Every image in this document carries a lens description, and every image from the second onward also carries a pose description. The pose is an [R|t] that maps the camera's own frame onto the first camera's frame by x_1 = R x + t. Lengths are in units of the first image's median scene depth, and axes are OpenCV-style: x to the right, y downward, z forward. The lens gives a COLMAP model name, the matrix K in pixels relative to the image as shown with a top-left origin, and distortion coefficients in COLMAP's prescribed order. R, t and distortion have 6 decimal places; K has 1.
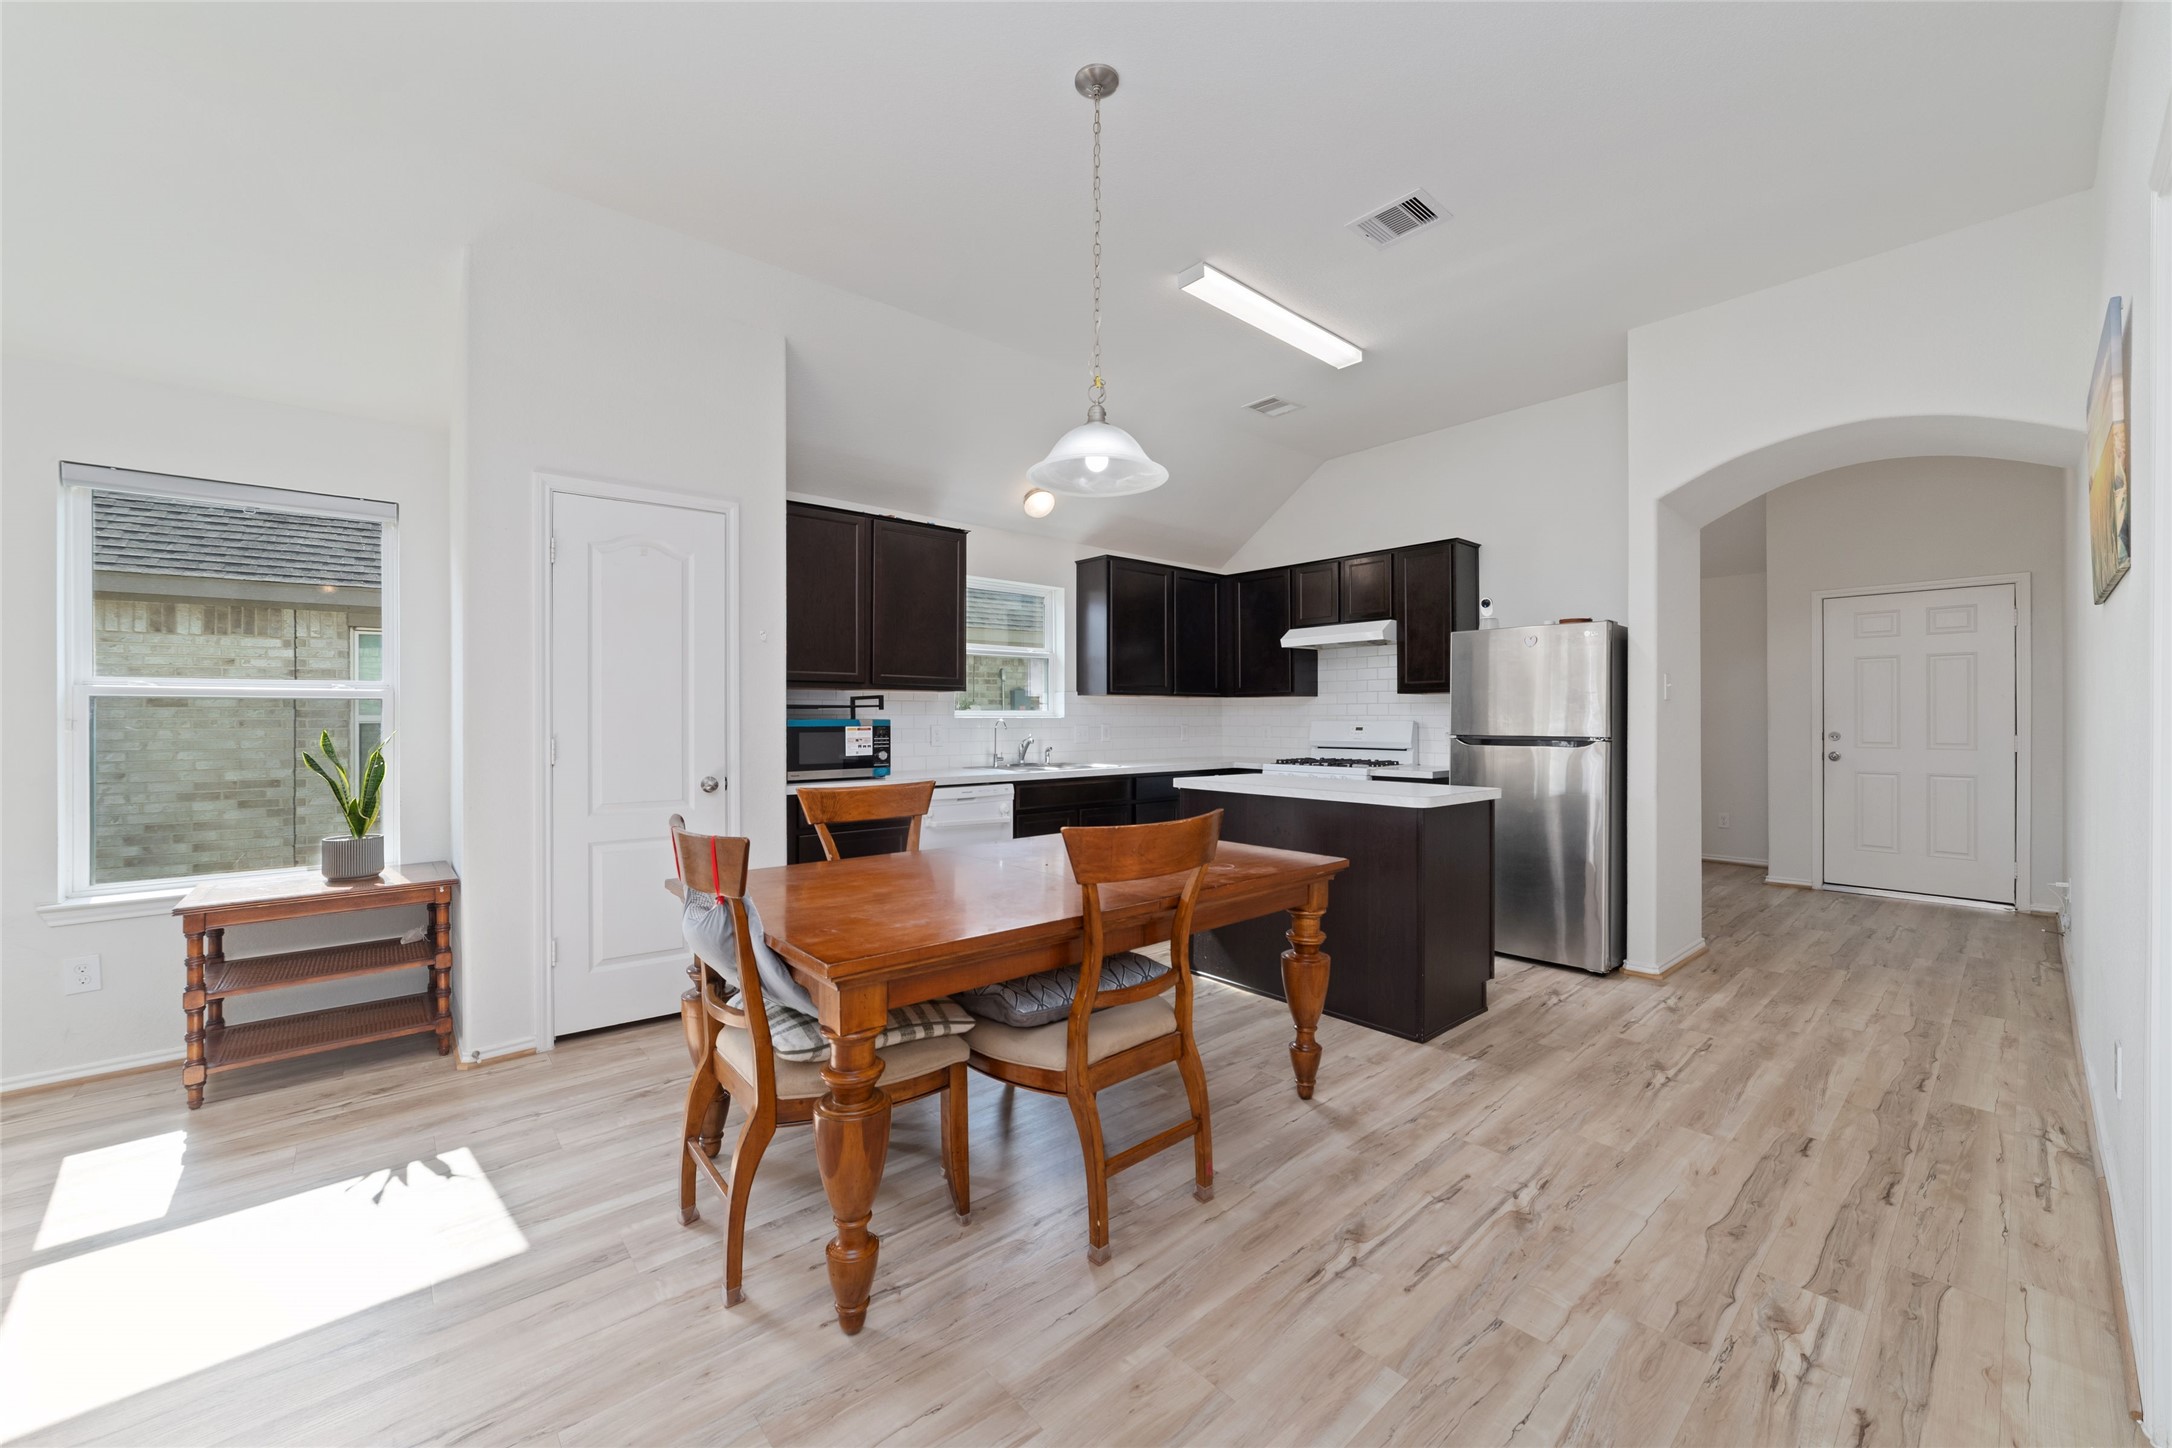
lens RADIAL K [[828.4, 0, 1086.0], [0, 828.4, 724.0], [0, 0, 1]] dist [-0.019427, 0.007492]
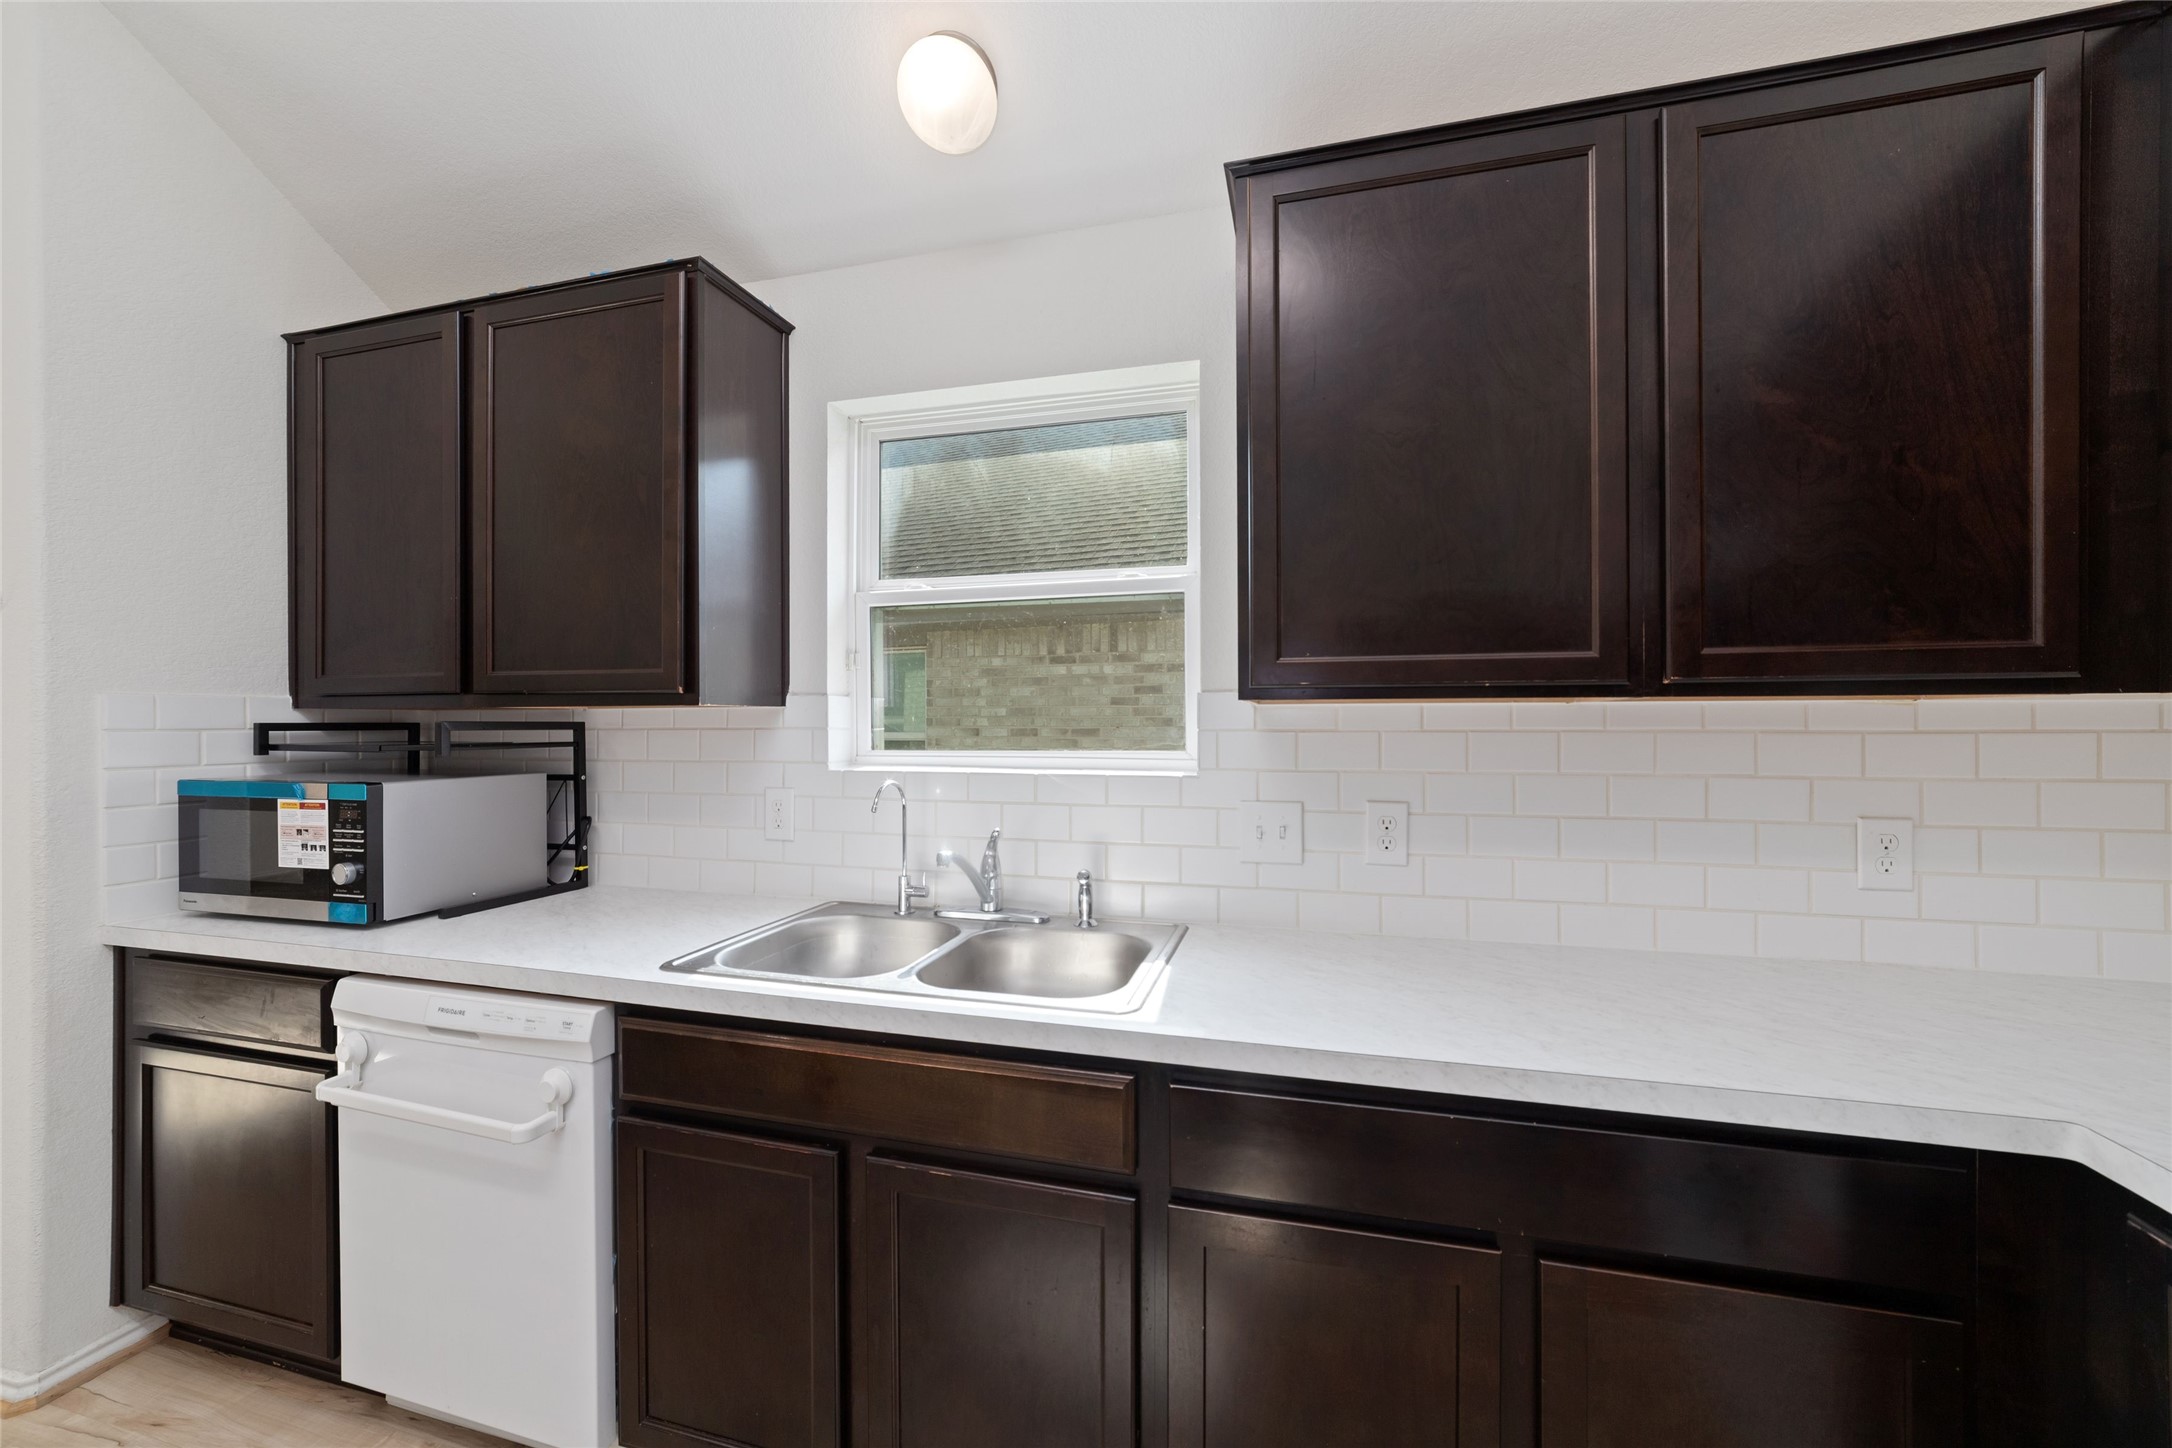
lens RADIAL K [[833.1, 0, 1079.0], [0, 833.1, 718.3], [0, 0, 1]] dist [-0.023351, 0.007400]
pose [[0.548490, -0.001217, -0.836156, 0.356444], [-0.005822, 0.999969, -0.005274, -0.046744], [0.836137, 0.007761, 0.548466, 1.310112]]
